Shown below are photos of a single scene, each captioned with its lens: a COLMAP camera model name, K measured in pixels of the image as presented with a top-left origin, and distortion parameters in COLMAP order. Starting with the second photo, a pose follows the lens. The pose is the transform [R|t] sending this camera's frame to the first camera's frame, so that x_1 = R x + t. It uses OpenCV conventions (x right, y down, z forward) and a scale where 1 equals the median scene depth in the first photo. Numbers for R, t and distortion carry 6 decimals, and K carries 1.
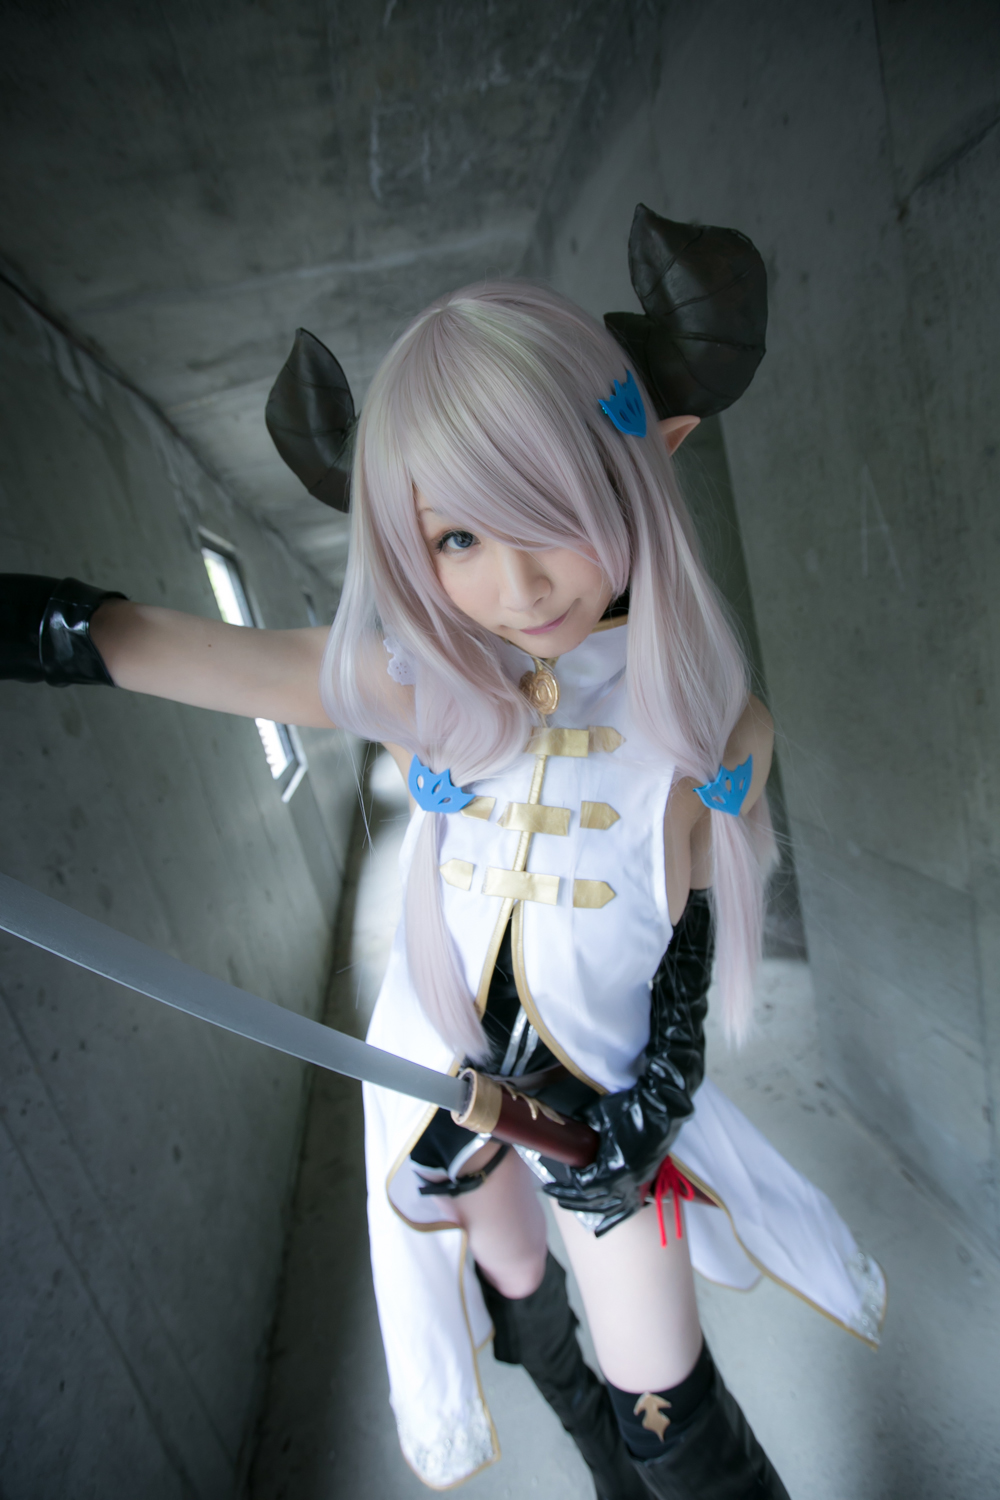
lens RADIAL K [[680.5, 0, 497.1], [0, 680.5, 754.7], [0, 0, 1]] dist [-0.041524, 0.013202]
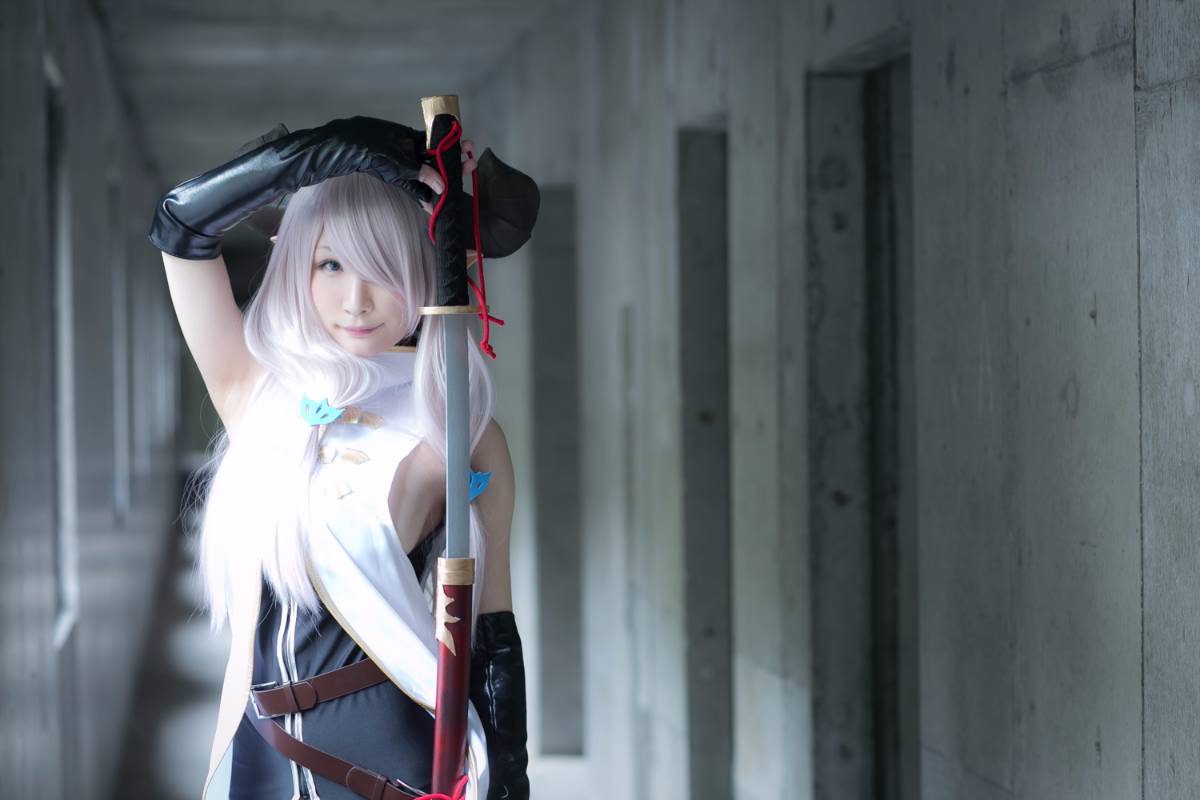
lens RADIAL K [[2862.9, 0, 596.7], [0, 2862.9, 403.4], [0, 0, 1]] dist [-0.146153, 0.000000]
pose [[0.973169, 0.228693, -0.025331, 0.110638], [-0.229413, 0.955945, -0.183138, 0.372089], [-0.017668, 0.184036, 0.982761, -1.925485]]
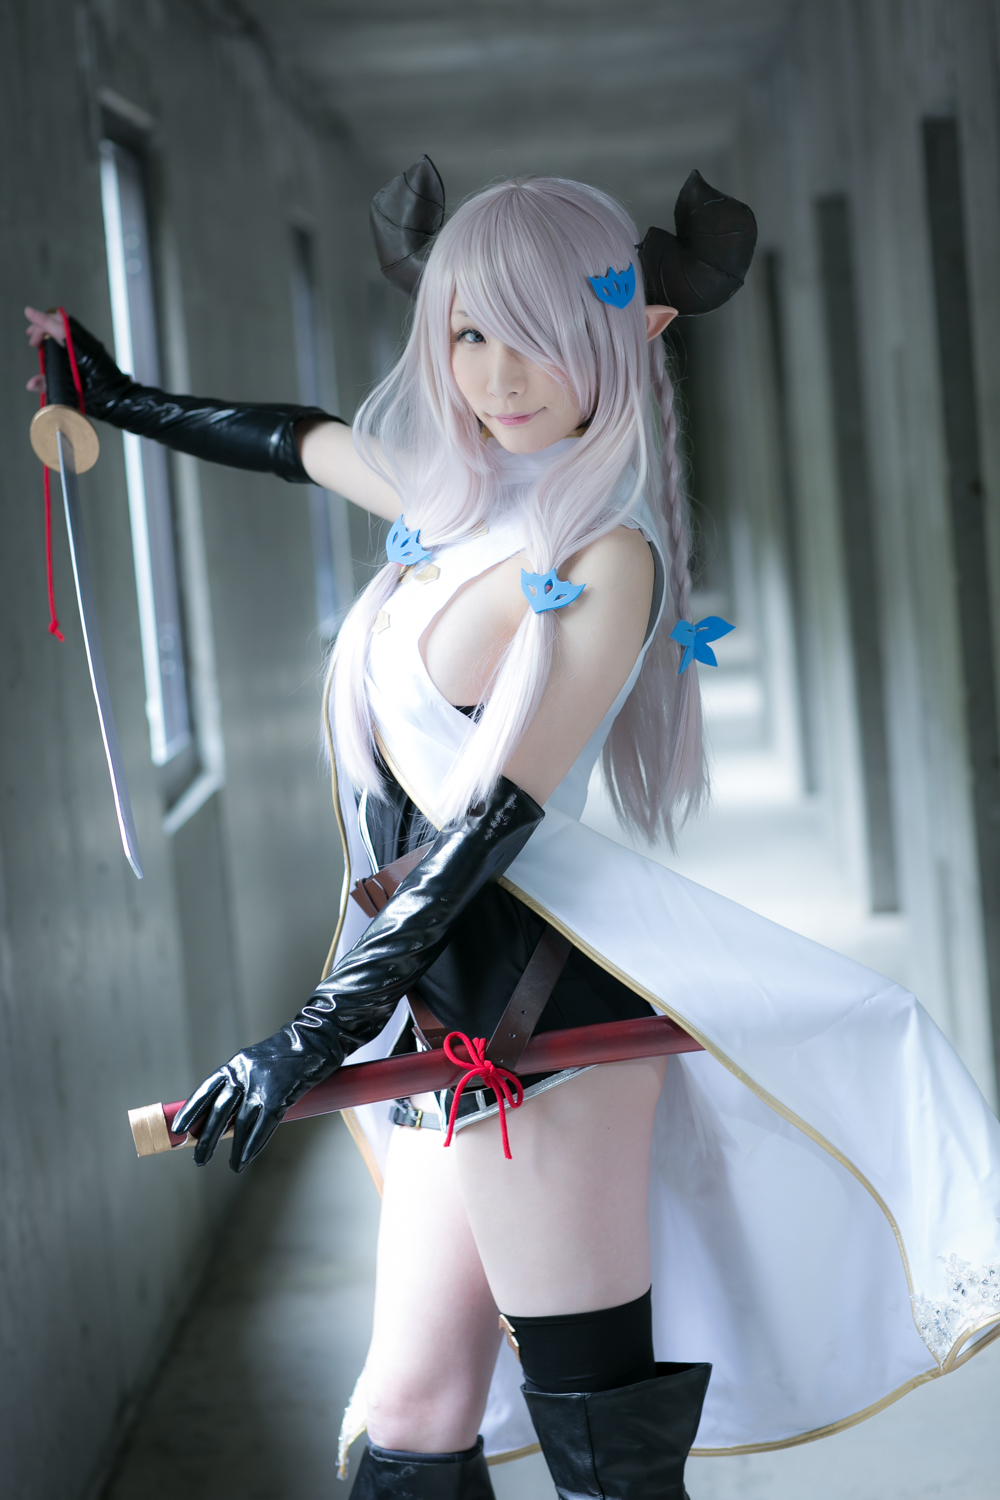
lens RADIAL K [[3578.7, 0, 506.3], [0, 3578.7, 760.6], [0, 0, 1]] dist [-0.146153, 0.000000]
pose [[0.969029, 0.180572, -0.168451, 0.394472], [-0.193953, 0.978750, -0.066555, 0.264781], [0.152854, 0.097165, 0.983461, -1.867673]]
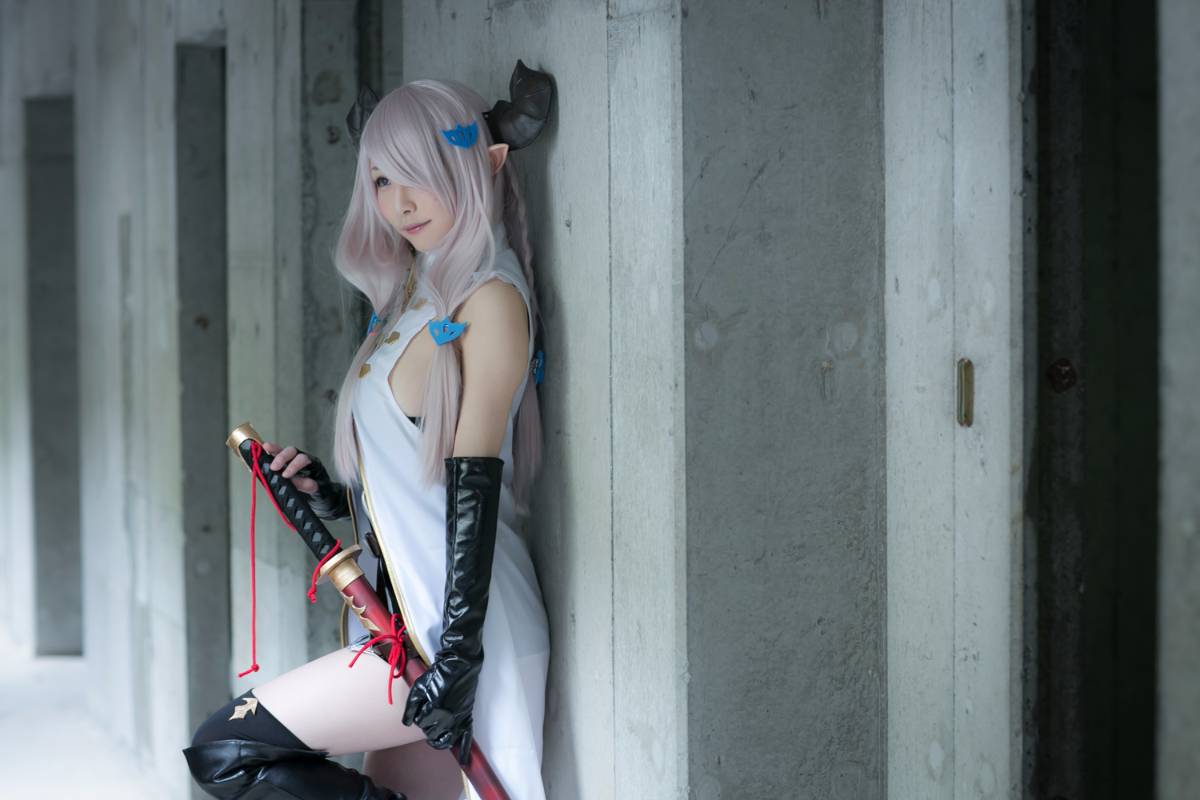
lens RADIAL K [[2862.9, 0, 598.6], [0, 2862.9, 403.8], [0, 0, 1]] dist [-0.146153, 0.000000]
pose [[0.961267, 0.226952, 0.156390, 0.092155], [-0.195806, 0.961661, -0.192010, 0.424506], [-0.193972, 0.153950, 0.968852, -2.117683]]
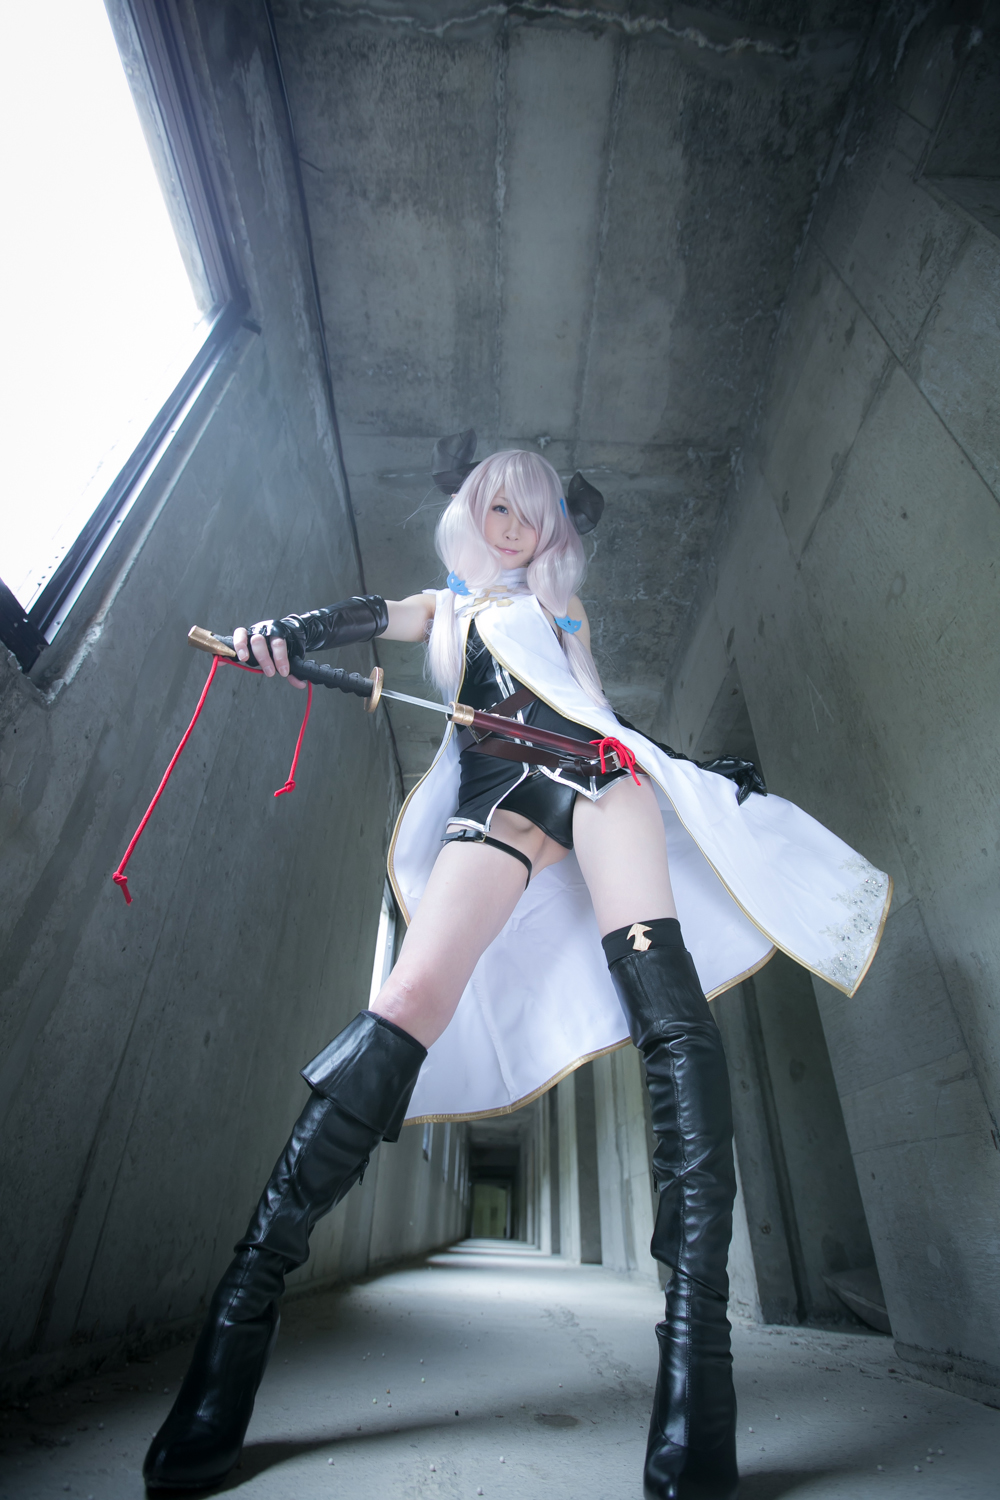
lens RADIAL K [[680.5, 0, 496.4], [0, 680.5, 754.6], [0, 0, 1]] dist [-0.041524, 0.013202]
pose [[0.951075, 0.133482, -0.278638, 0.204053], [-0.294398, 0.665147, -0.686228, 0.777632], [0.093736, 0.734685, 0.671902, -0.061545]]
